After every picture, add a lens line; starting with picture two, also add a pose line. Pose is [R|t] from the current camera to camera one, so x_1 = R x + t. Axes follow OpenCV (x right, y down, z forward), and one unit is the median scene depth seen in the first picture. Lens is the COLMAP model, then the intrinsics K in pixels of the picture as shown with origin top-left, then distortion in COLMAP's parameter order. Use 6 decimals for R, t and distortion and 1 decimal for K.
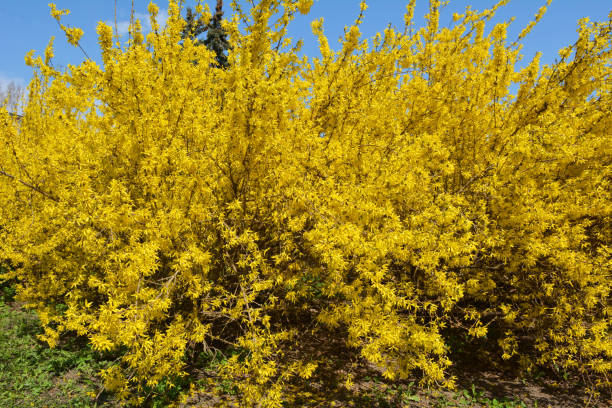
lens RADIAL K [[288.9, 0, 306.0], [0, 288.9, 204.0], [0, 0, 1]] dist [-0.000666, 0.000210]
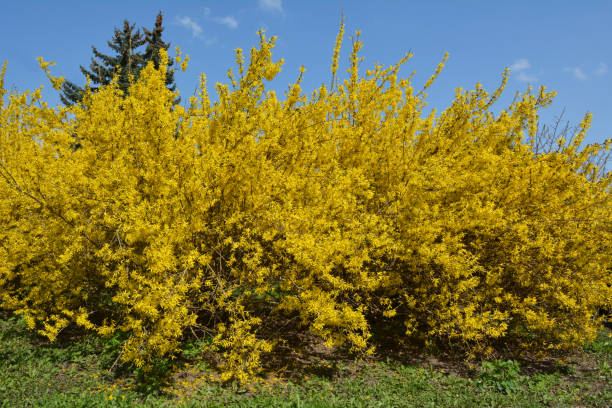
lens RADIAL K [[288.9, 0, 306.0], [0, 288.9, 204.0], [0, 0, 1]] dist [-0.000666, 0.000210]
pose [[0.975951, 0.013014, 0.217601, -0.093329], [0.000107, 0.998188, -0.060179, -0.000501], [-0.217990, 0.058755, 0.974181, -0.263518]]
